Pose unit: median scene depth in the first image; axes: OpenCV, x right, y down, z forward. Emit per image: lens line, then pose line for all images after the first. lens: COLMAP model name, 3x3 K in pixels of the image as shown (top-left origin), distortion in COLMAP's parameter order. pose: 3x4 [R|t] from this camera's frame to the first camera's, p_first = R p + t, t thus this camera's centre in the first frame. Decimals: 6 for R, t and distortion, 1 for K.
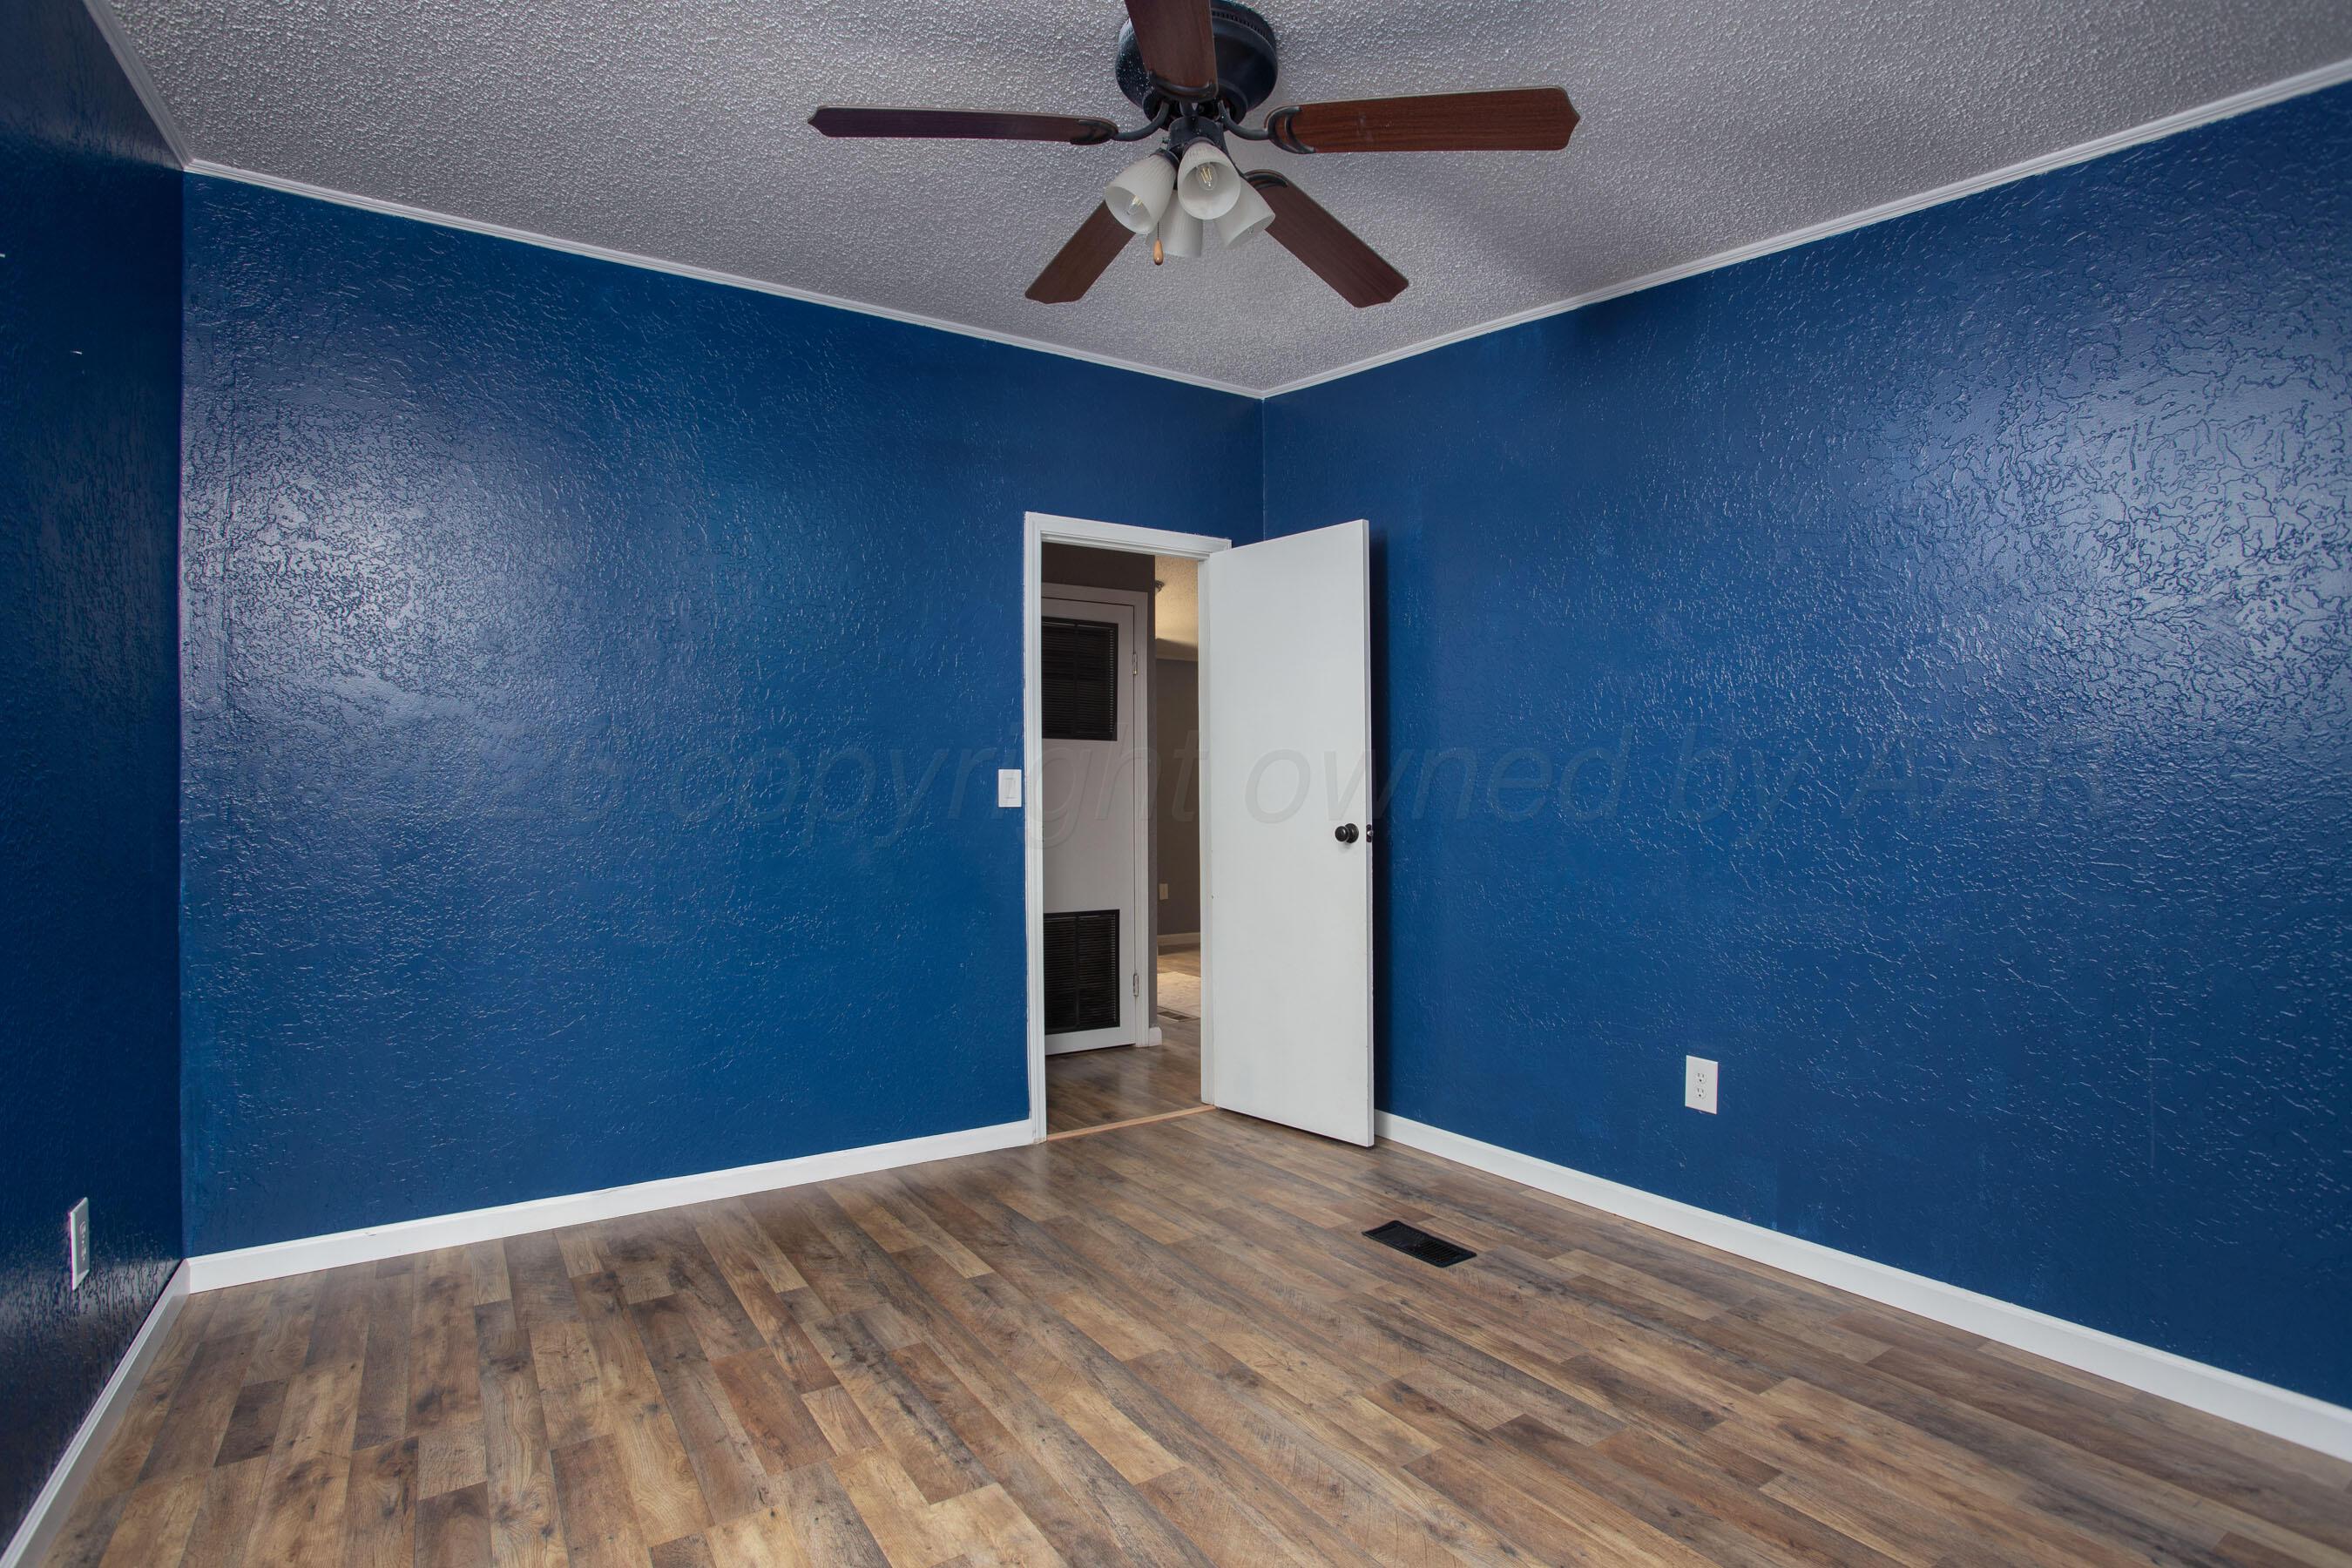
lens RADIAL K [[1154.1, 0, 1176.2], [0, 1154.1, 799.1], [0, 0, 1]] dist [-0.037894, 0.006441]
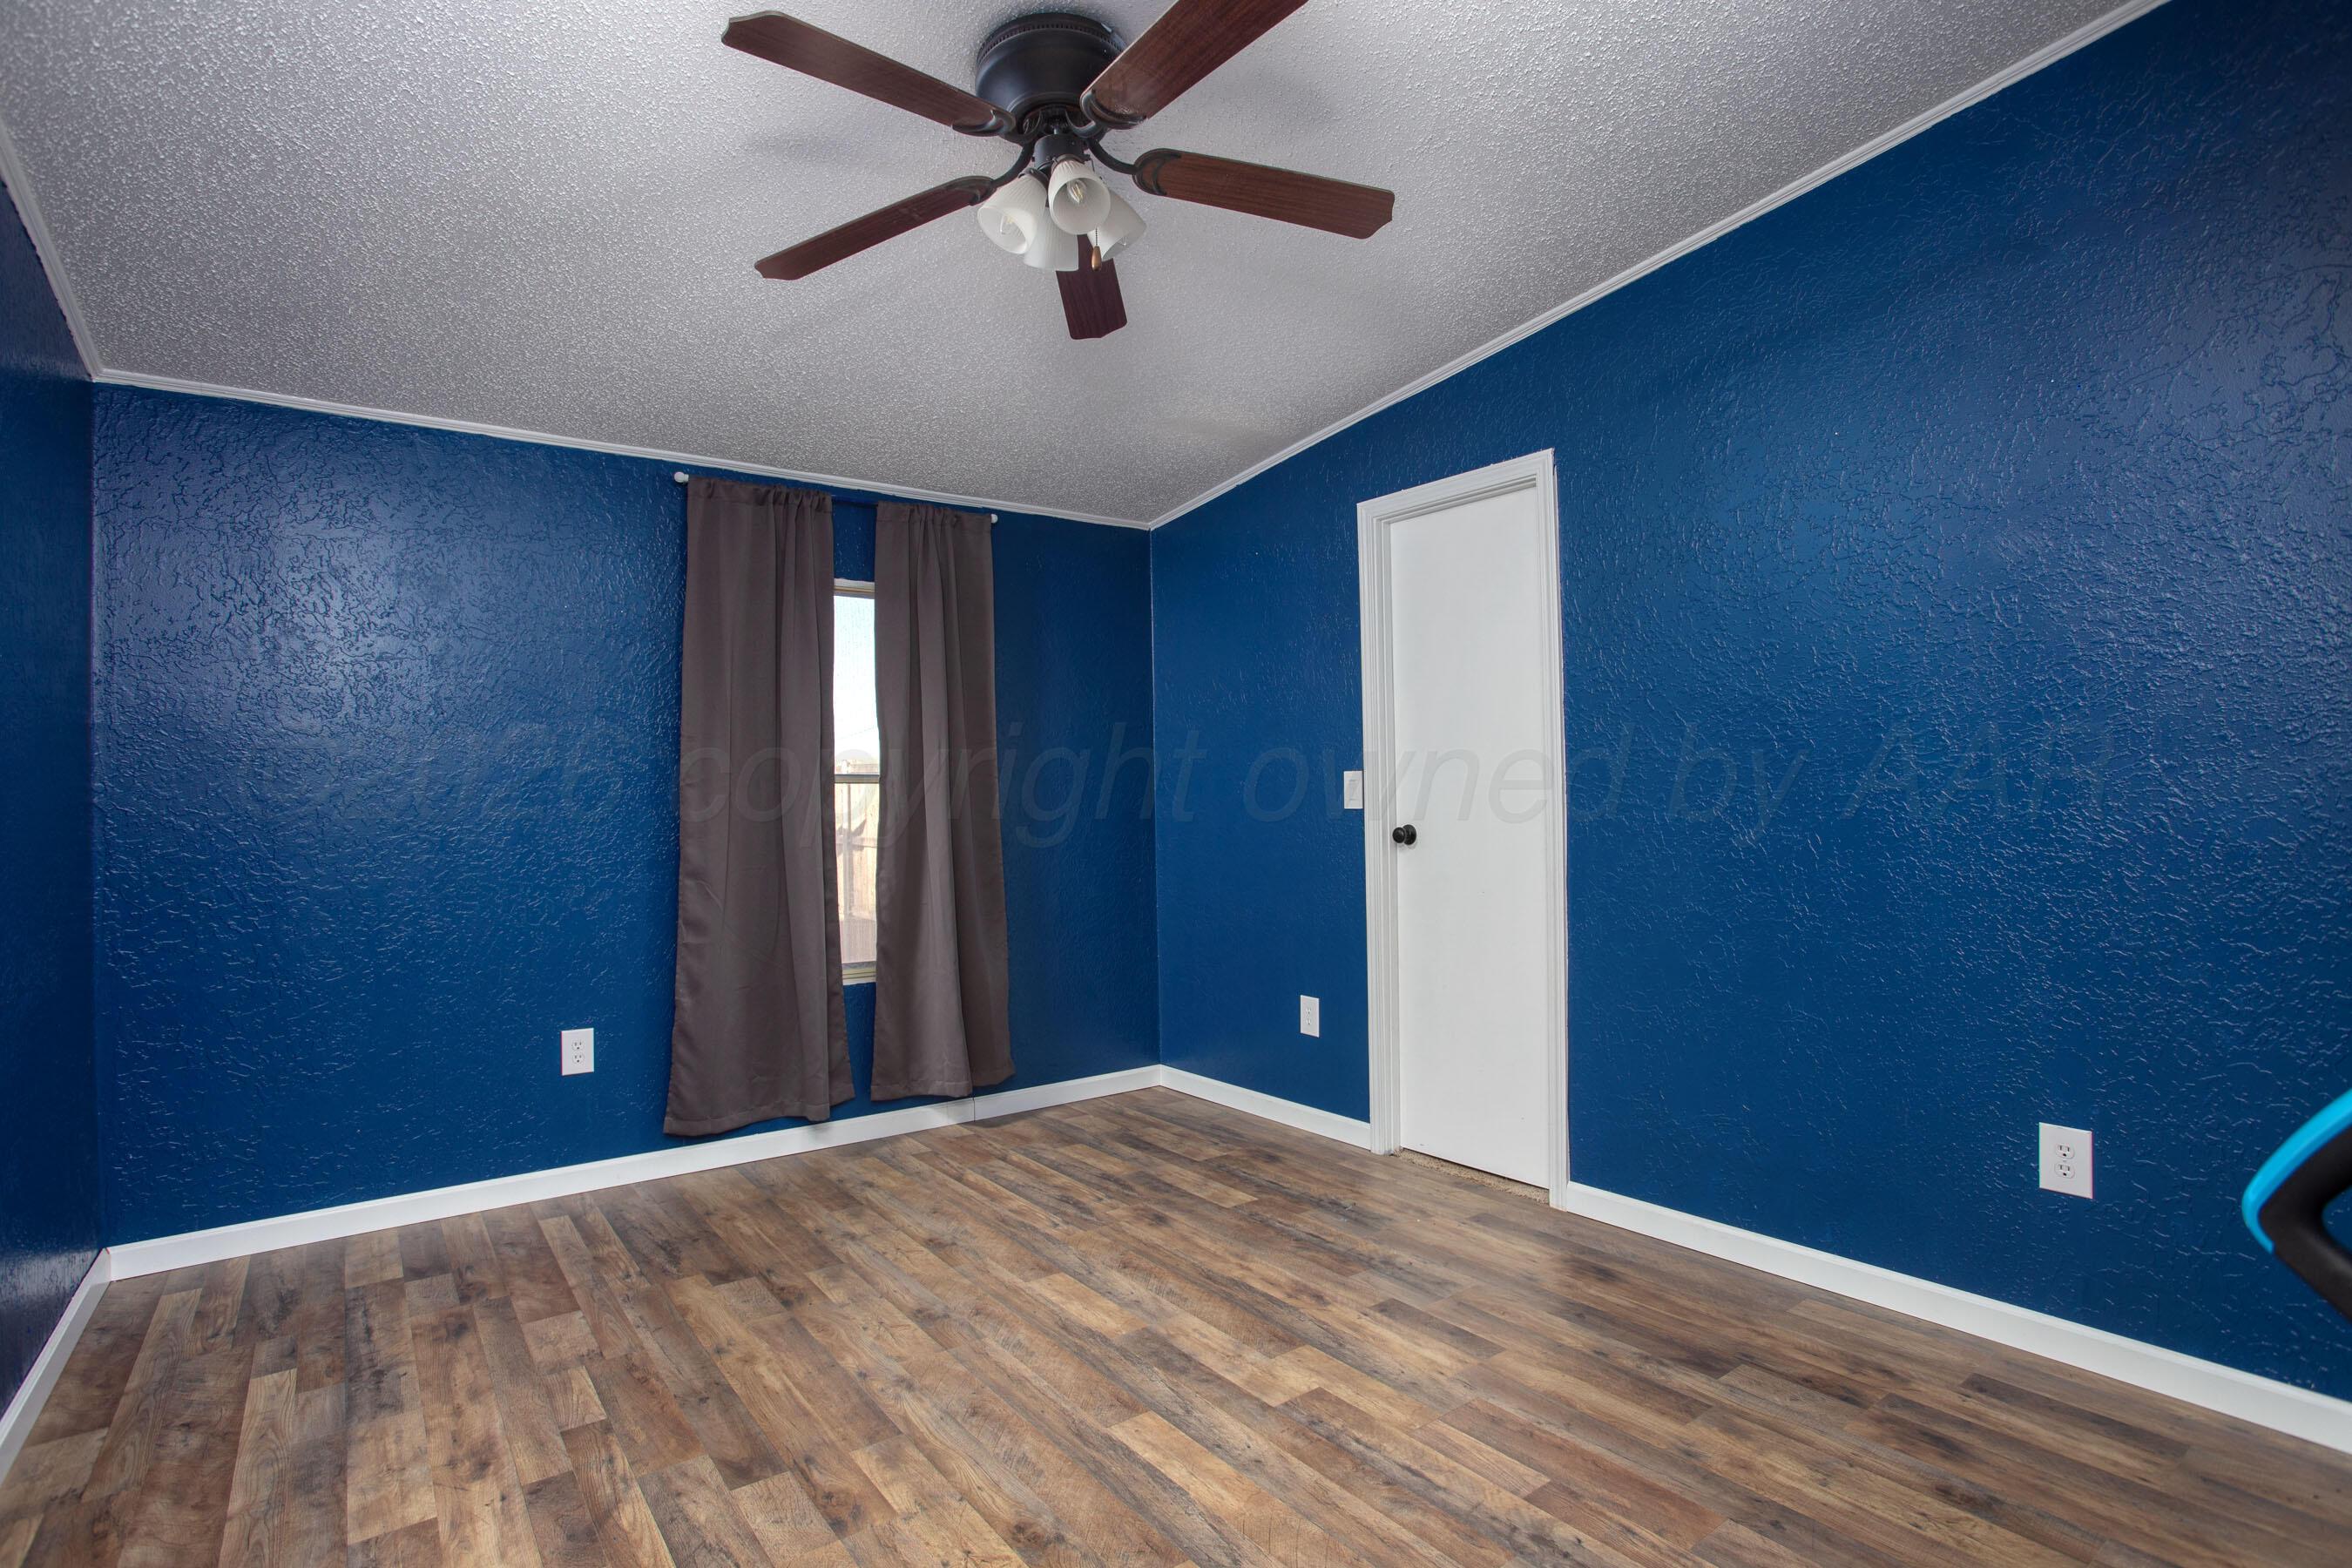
lens RADIAL K [[1154.1, 0, 1181.5], [0, 1154.1, 778.5], [0, 0, 1]] dist [-0.037894, 0.006441]
pose [[-0.997278, 0.028961, -0.067809, -0.008141], [0.030000, 0.999447, -0.014354, -0.004454], [0.067356, -0.016349, -0.997595, 2.011651]]
